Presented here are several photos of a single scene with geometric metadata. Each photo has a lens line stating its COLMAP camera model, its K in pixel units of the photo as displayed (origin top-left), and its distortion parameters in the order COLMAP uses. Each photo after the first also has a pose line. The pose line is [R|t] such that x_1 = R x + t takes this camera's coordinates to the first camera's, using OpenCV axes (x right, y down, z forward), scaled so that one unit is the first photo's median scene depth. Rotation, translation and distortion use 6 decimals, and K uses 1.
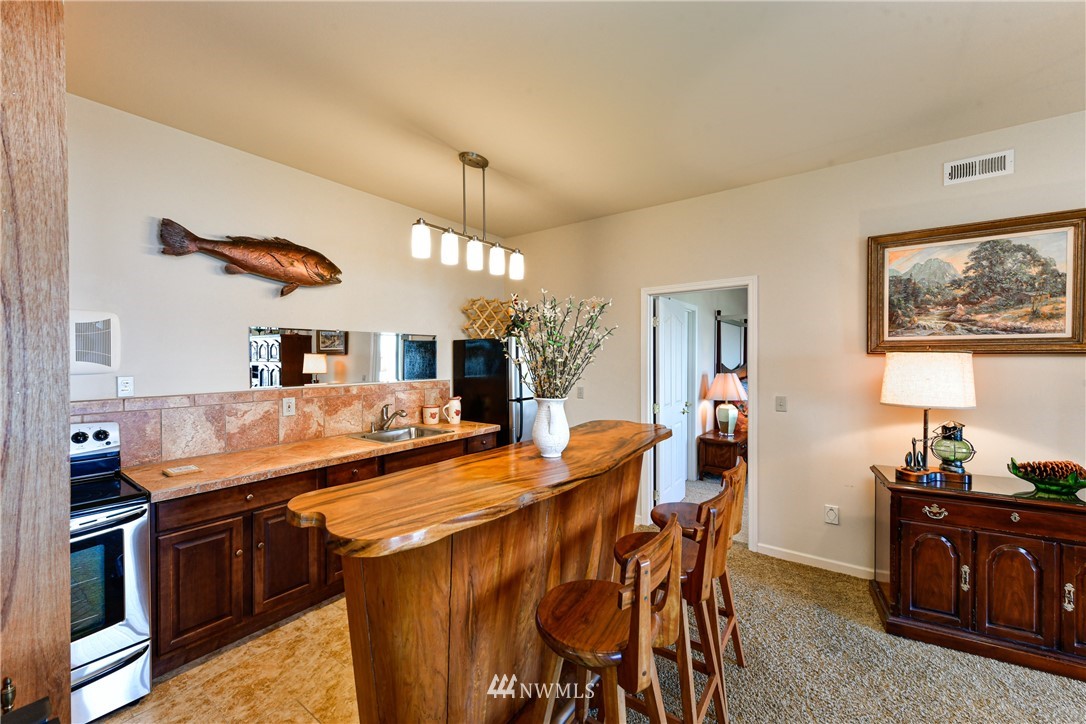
lens RADIAL K [[435.8, 0, 545.2], [0, 435.8, 357.1], [0, 0, 1]] dist [-0.001365, -0.000105]
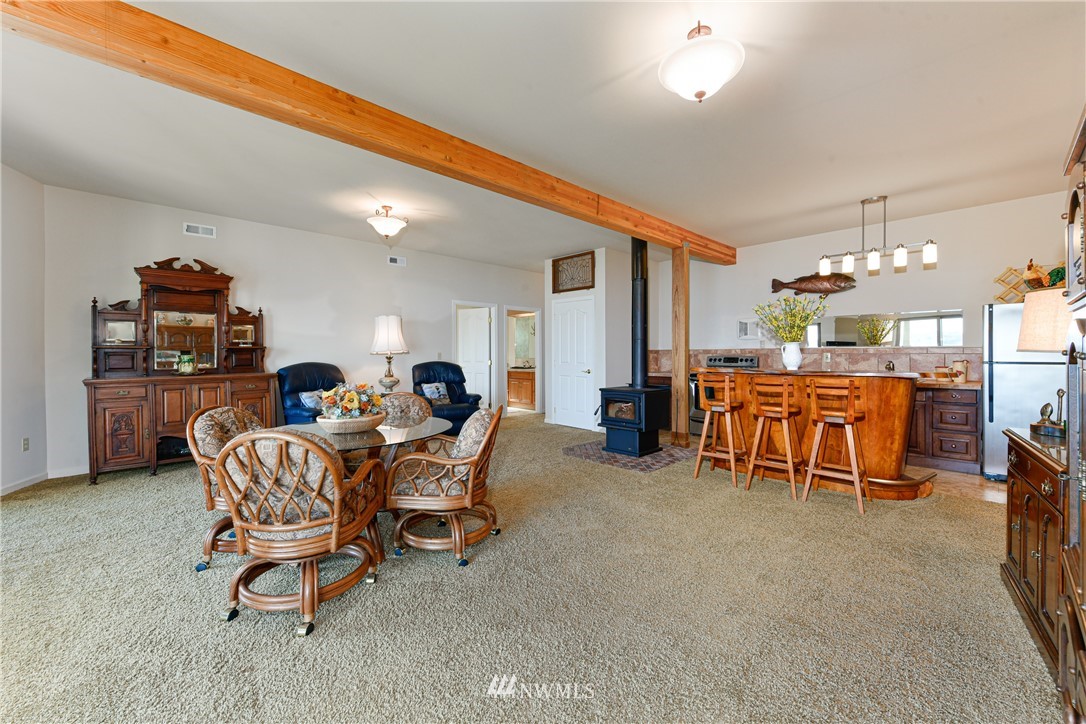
lens RADIAL K [[435.8, 0, 545.2], [0, 435.8, 357.1], [0, 0, 1]] dist [-0.001365, -0.000105]
pose [[-0.194593, 0.011231, -0.980820, 1.575591], [0.000875, 0.999936, 0.011277, 0.091448], [0.980884, 0.001336, -0.194591, 0.153218]]
